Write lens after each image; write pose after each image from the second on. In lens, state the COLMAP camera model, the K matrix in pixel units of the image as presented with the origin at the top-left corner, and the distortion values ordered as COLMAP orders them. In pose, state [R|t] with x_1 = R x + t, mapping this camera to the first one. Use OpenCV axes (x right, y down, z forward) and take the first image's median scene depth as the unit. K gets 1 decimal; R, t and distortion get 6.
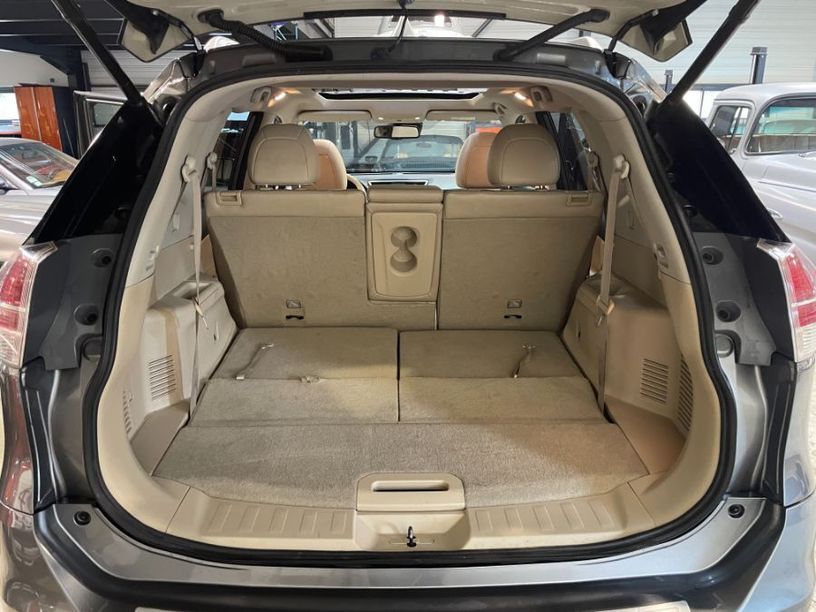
lens RADIAL K [[615.8, 0, 406.6], [0, 615.8, 302.5], [0, 0, 1]] dist [0.094048, -0.122495]
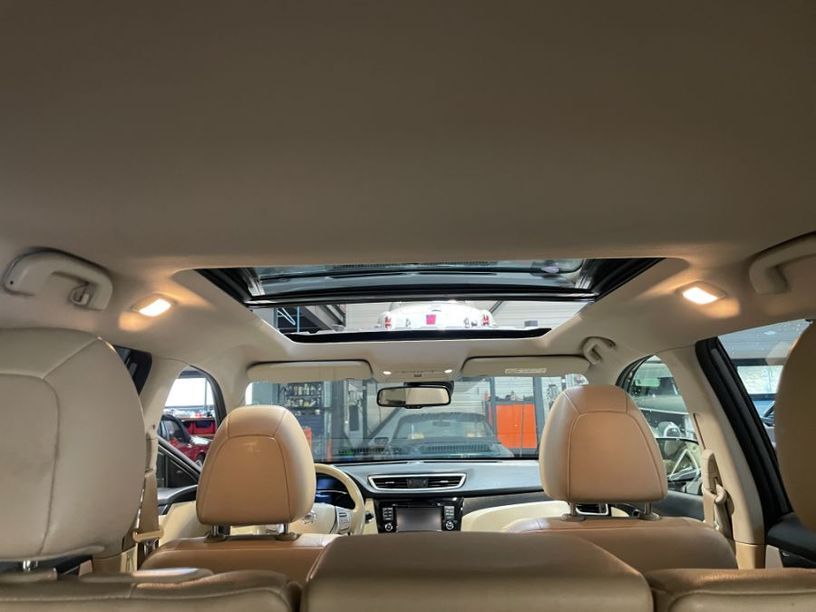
lens RADIAL K [[615.8, 0, 404.3], [0, 615.8, 312.2], [0, 0, 1]] dist [0.094048, -0.122495]
pose [[0.999557, -0.022212, -0.019789, -0.026933], [0.011884, 0.907964, -0.418880, -0.225327], [0.027272, 0.418459, 0.907826, 0.975125]]
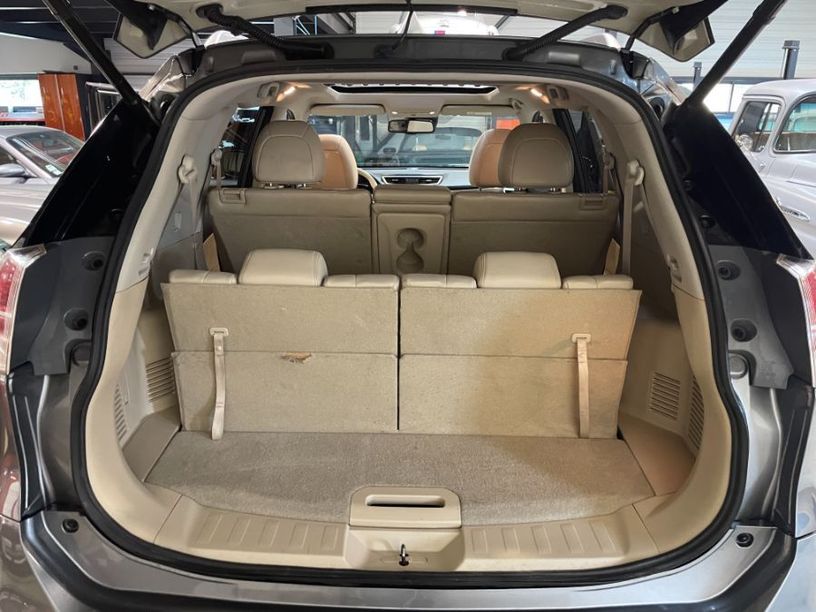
lens RADIAL K [[615.8, 0, 404.3], [0, 615.8, 307.5], [0, 0, 1]] dist [0.094048, -0.122495]
pose [[0.999240, 0.020887, -0.032926, 0.027435], [-0.020150, 0.999542, 0.022574, -0.026528], [0.033382, -0.021893, 0.999203, 0.032973]]
